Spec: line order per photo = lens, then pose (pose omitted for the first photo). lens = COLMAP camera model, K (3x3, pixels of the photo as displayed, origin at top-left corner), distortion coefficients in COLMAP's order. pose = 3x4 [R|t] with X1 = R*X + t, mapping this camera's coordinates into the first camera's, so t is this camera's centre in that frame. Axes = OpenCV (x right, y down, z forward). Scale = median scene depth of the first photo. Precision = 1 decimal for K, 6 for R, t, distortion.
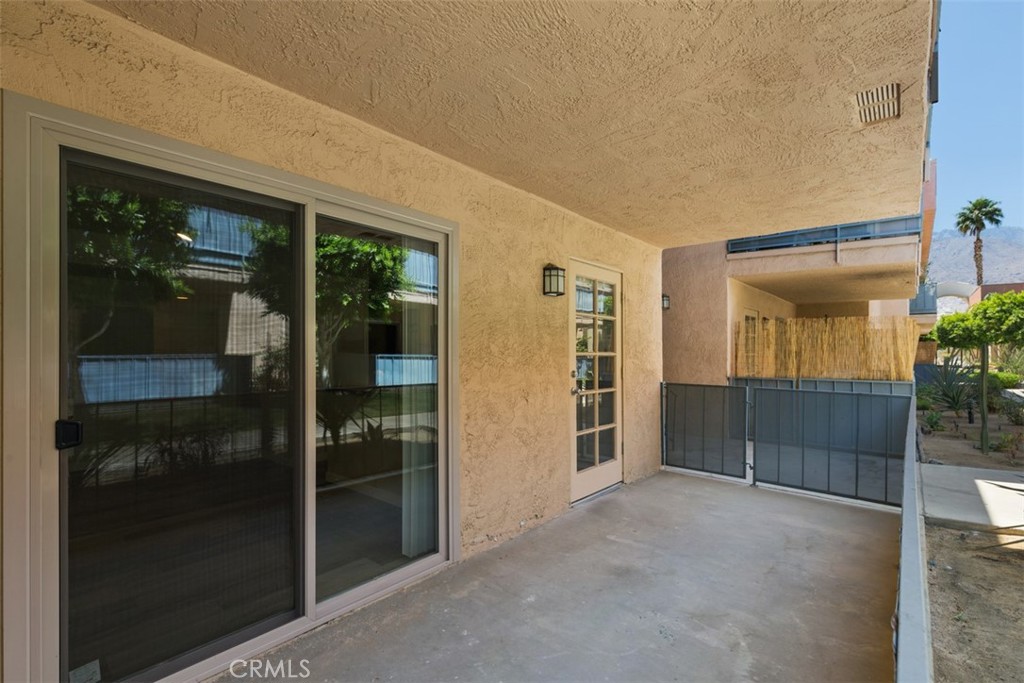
lens RADIAL K [[468.5, 0, 513.6], [0, 468.5, 345.3], [0, 0, 1]] dist [0.003440, 0.000107]
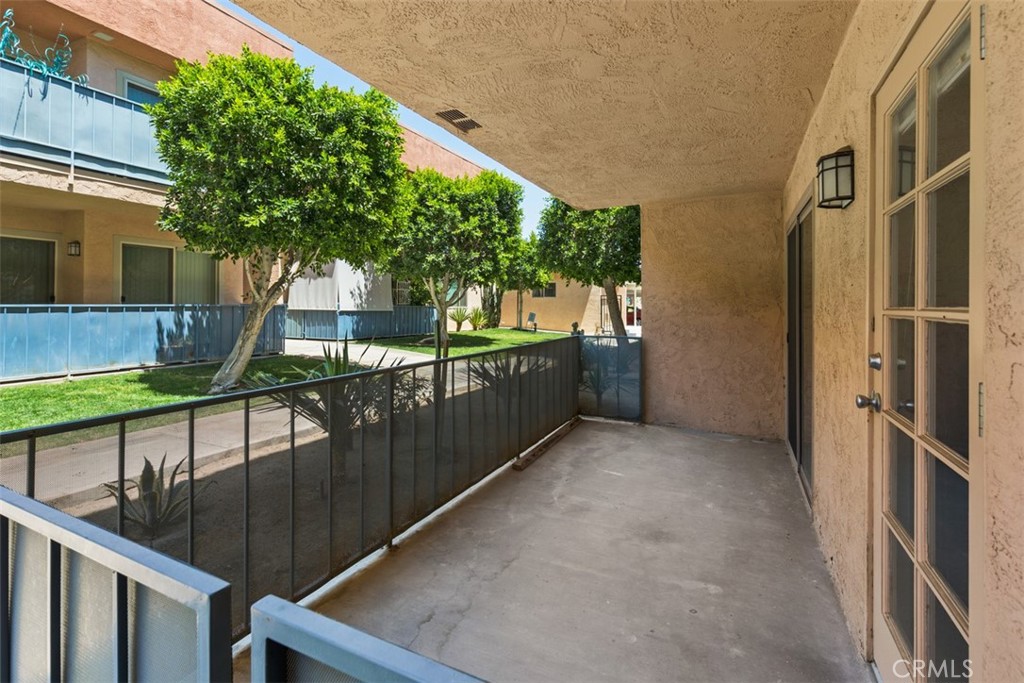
lens RADIAL K [[468.5, 0, 500.4], [0, 468.5, 306.6], [0, 0, 1]] dist [0.003440, 0.000107]
pose [[-0.972645, -0.014099, -0.231868, 0.735997], [-0.011074, 0.999836, -0.014341, 0.026120], [0.232032, -0.011381, -0.972642, 1.756480]]
